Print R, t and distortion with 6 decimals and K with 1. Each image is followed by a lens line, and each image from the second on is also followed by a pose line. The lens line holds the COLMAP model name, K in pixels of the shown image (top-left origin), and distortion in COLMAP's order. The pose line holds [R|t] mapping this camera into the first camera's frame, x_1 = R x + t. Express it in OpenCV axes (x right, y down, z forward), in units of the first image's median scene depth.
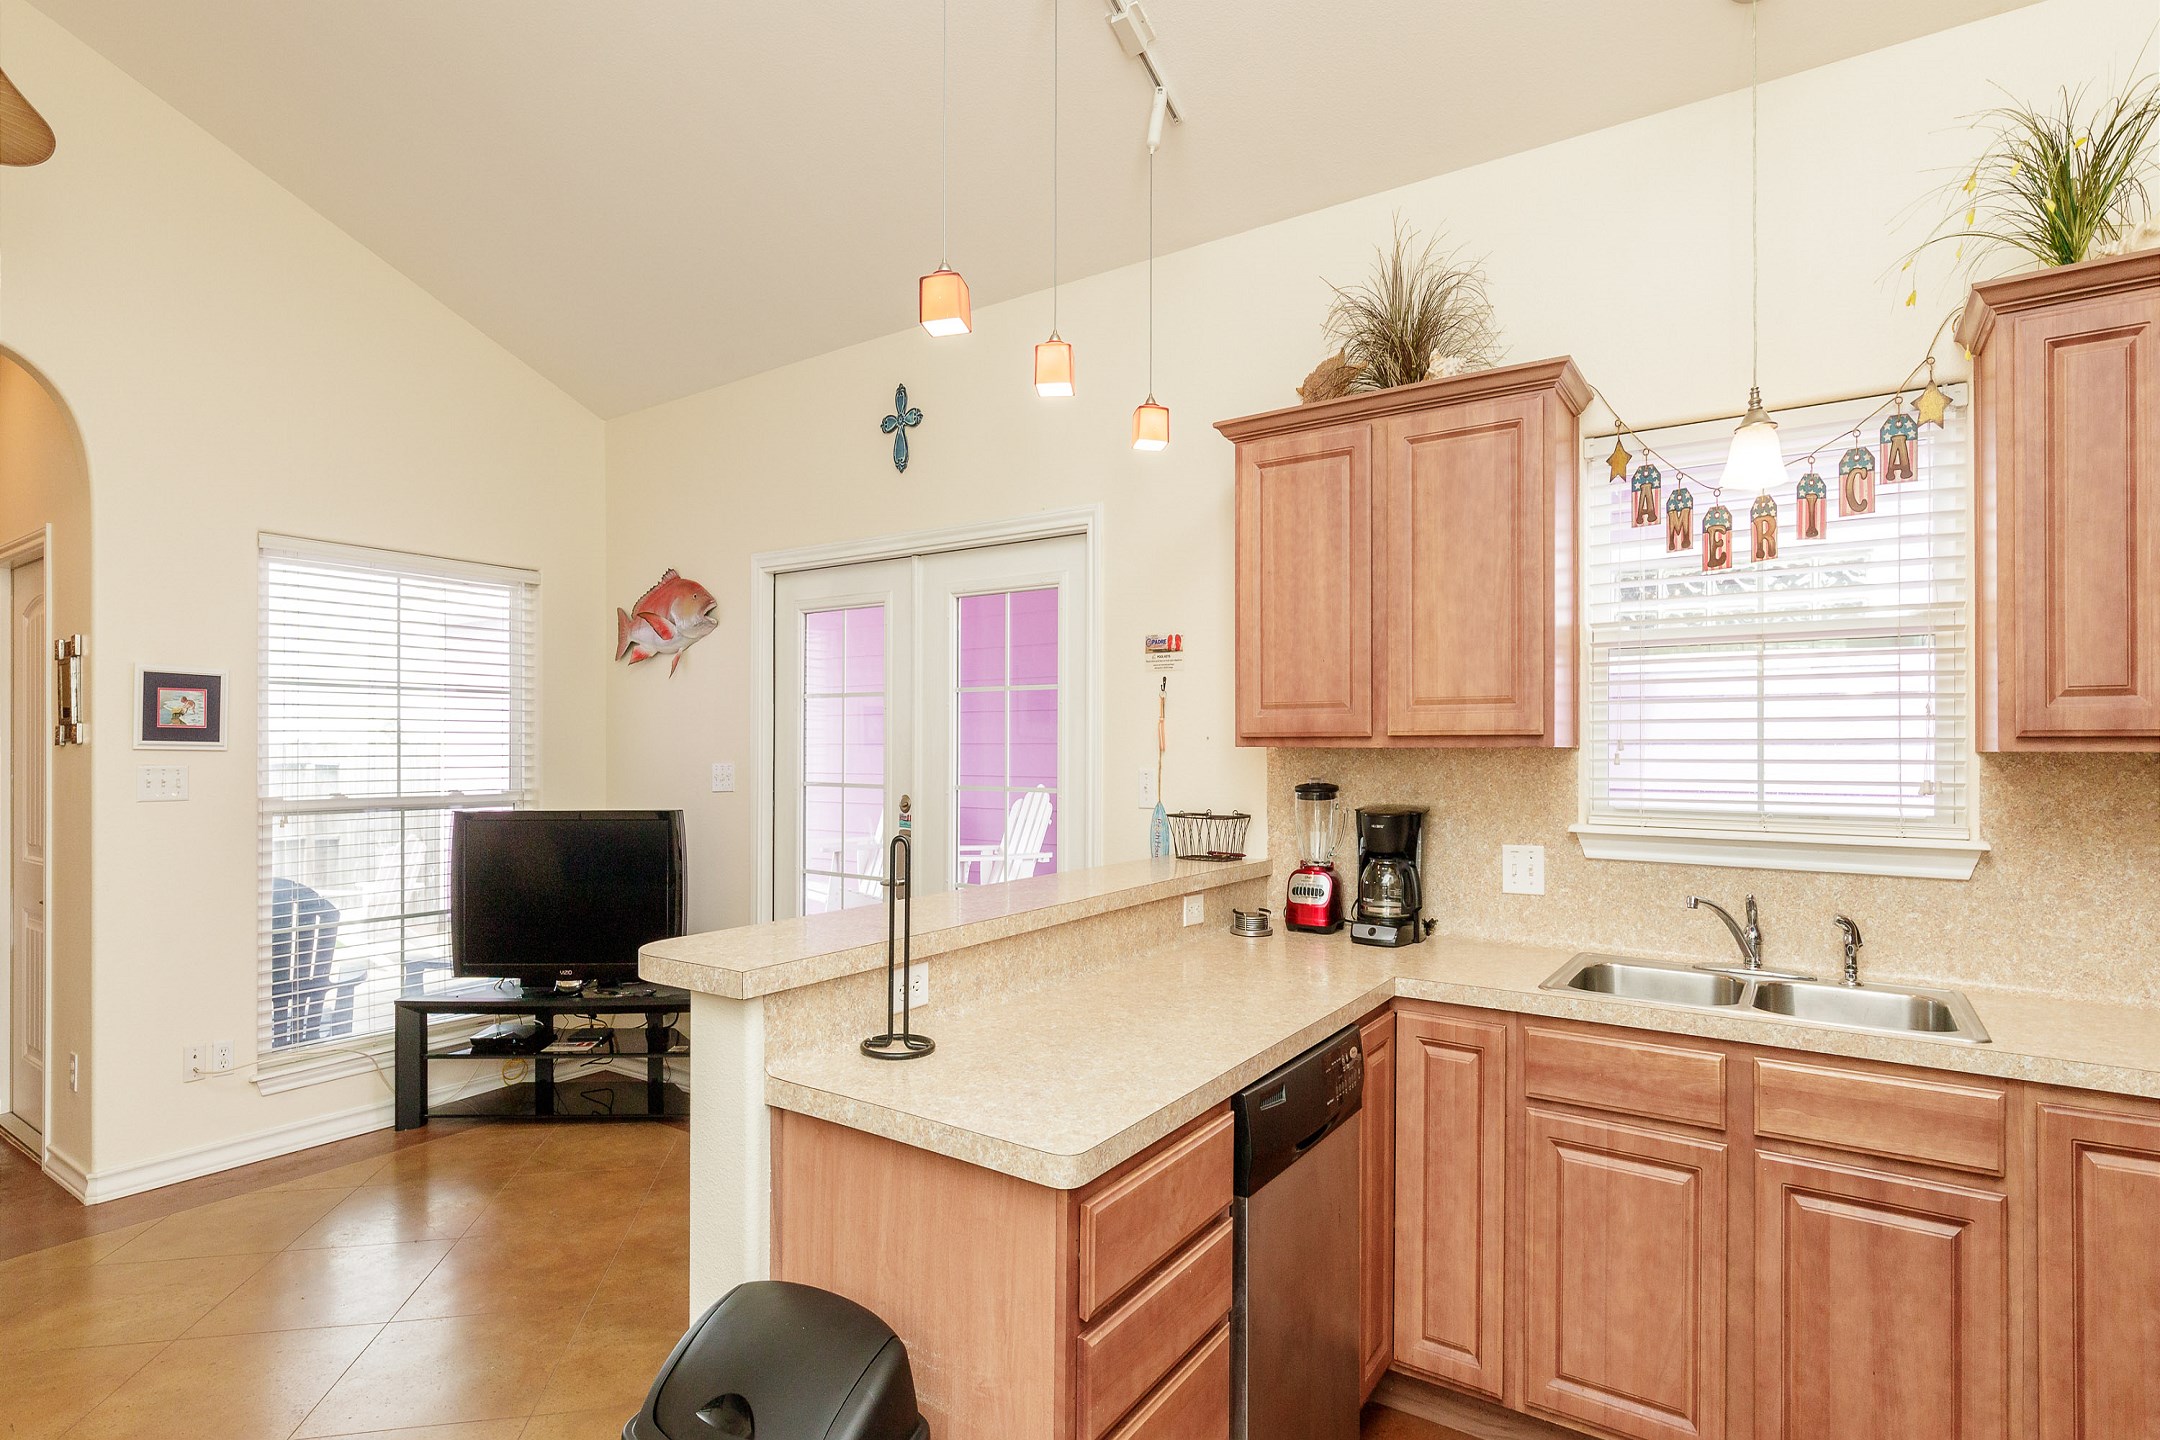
lens RADIAL K [[1061.9, 0, 1078.1], [0, 1061.9, 755.9], [0, 0, 1]] dist [-0.019101, 0.000111]
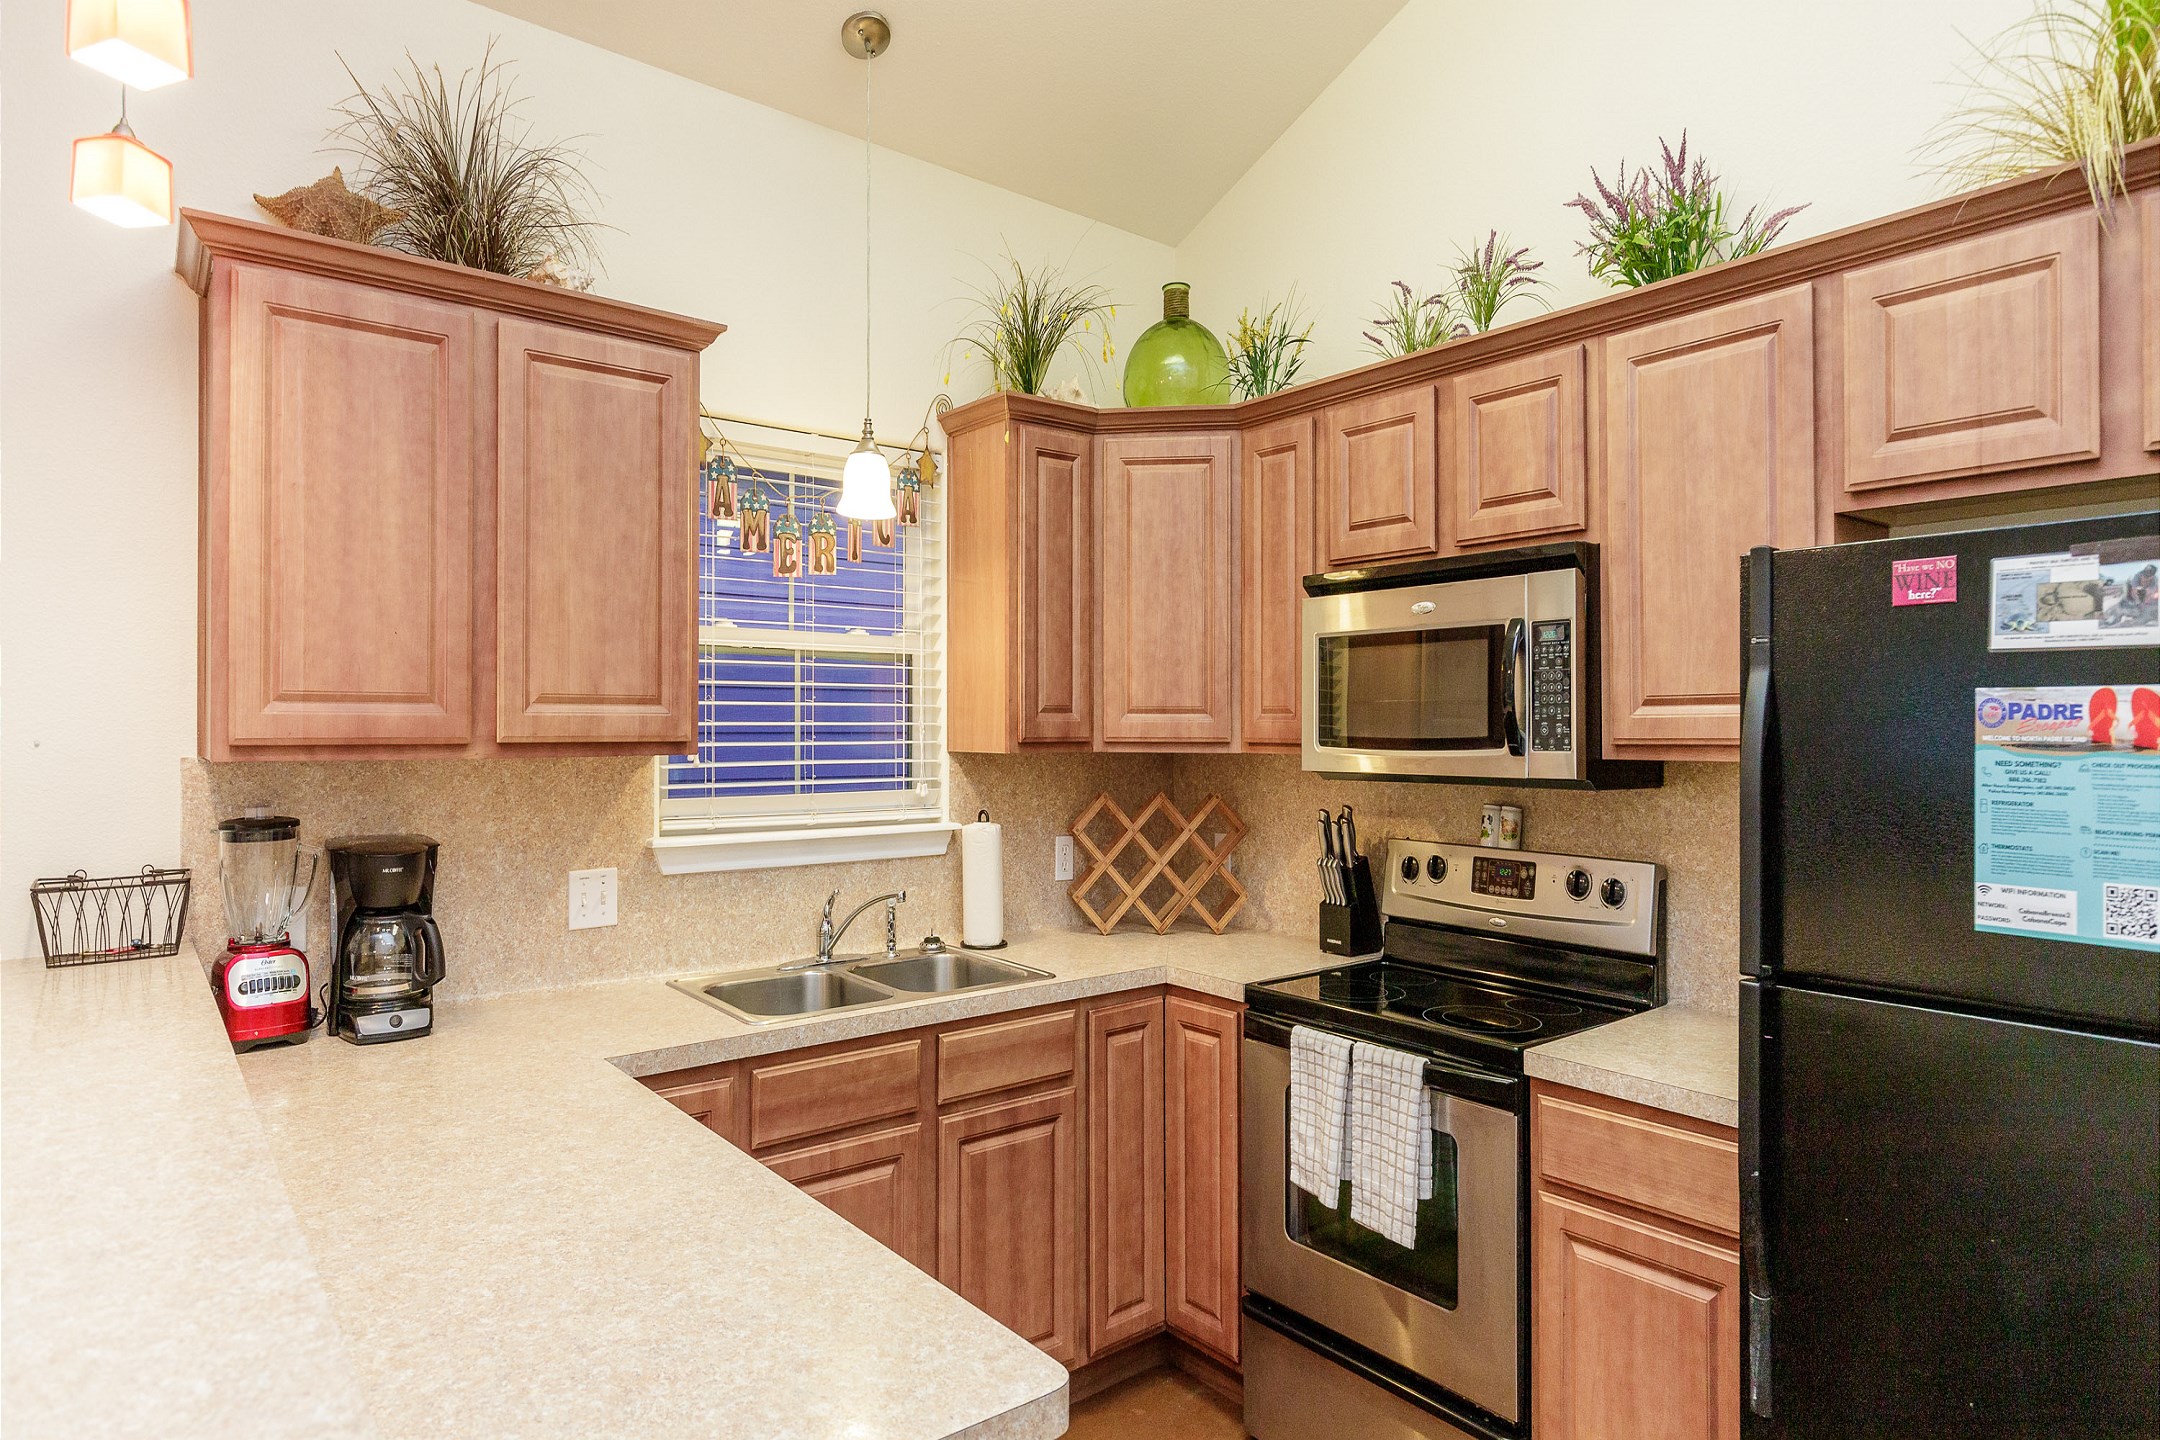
lens RADIAL K [[1175.8, 0, 1080.0], [0, 1175.8, 720.0], [0, 0, 1]] dist [-0.003679, -0.001913]
pose [[0.288170, 0.002423, 0.957576, -0.376844], [0.004671, 0.999981, -0.003936, -0.029996], [-0.957568, 0.005607, 0.288153, 0.375510]]
